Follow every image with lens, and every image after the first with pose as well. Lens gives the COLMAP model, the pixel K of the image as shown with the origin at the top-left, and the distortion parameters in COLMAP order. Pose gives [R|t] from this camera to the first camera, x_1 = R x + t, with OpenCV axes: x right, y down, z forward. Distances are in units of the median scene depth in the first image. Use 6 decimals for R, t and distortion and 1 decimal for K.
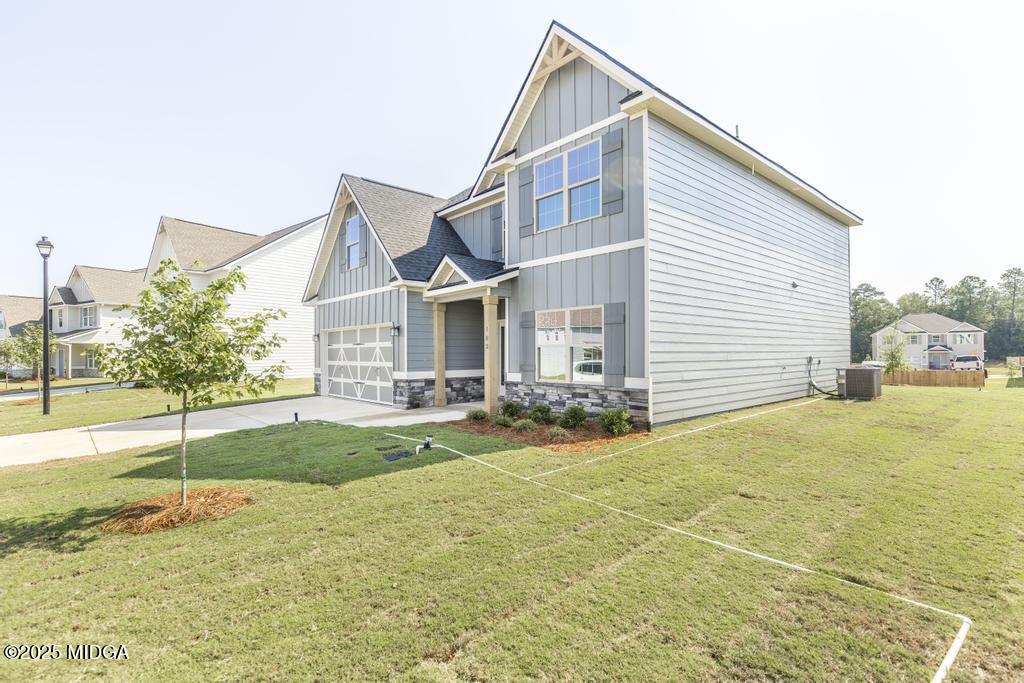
lens RADIAL K [[487.1, 0, 507.9], [0, 487.1, 348.3], [0, 0, 1]] dist [-0.001180, -0.000033]
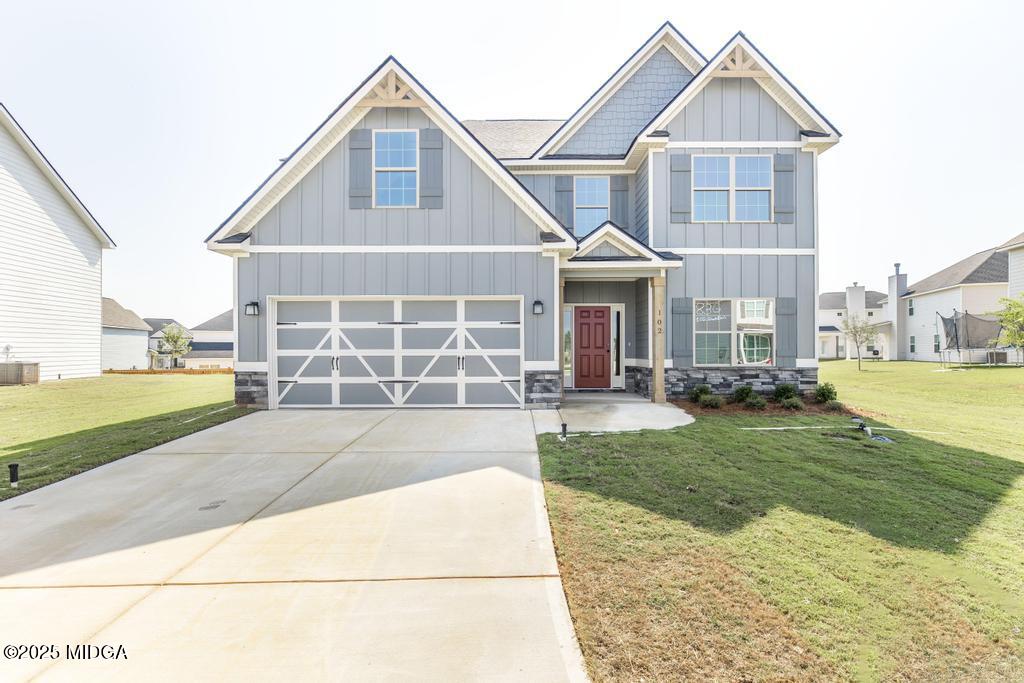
lens RADIAL K [[457.5, 0, 518.3], [0, 457.5, 345.3], [0, 0, 1]] dist [0.000546, 0.000034]
pose [[0.662693, 0.011057, 0.748809, -0.934970], [-0.008871, 0.999937, -0.006915, 0.034314], [-0.748839, -0.002060, 0.662749, 0.654863]]
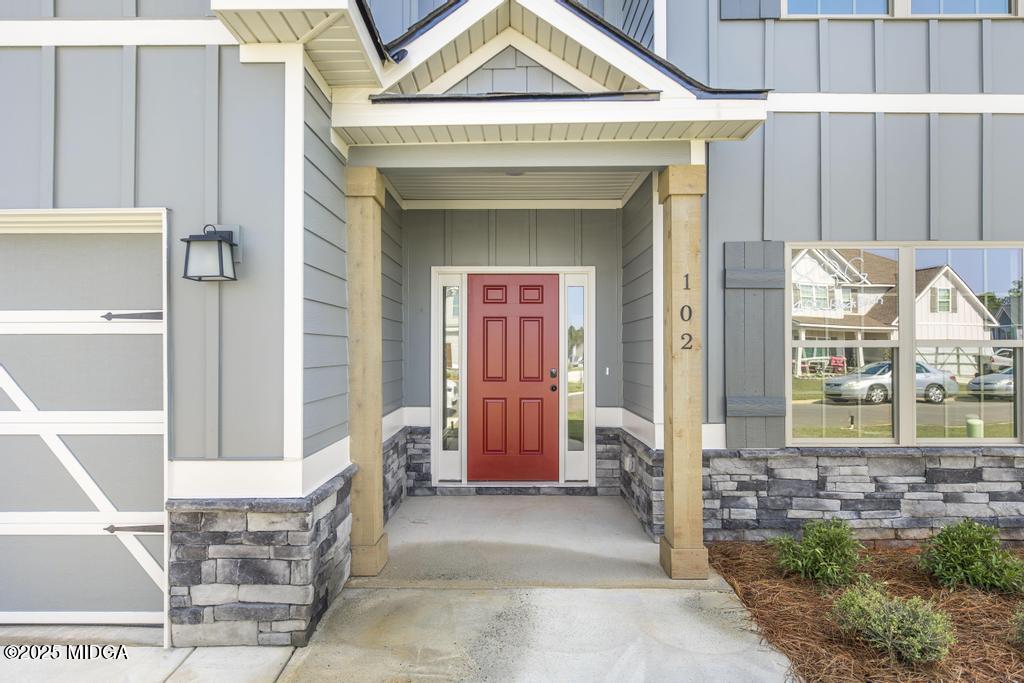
lens RADIAL K [[566.0, 0, 506.2], [0, 566.0, 345.5], [0, 0, 1]] dist [-0.002235, -0.000597]
pose [[0.663504, 0.009812, 0.748108, -0.384002], [-0.009269, 0.999945, -0.004894, 0.001017], [-0.748115, -0.003687, 0.663559, 0.907575]]
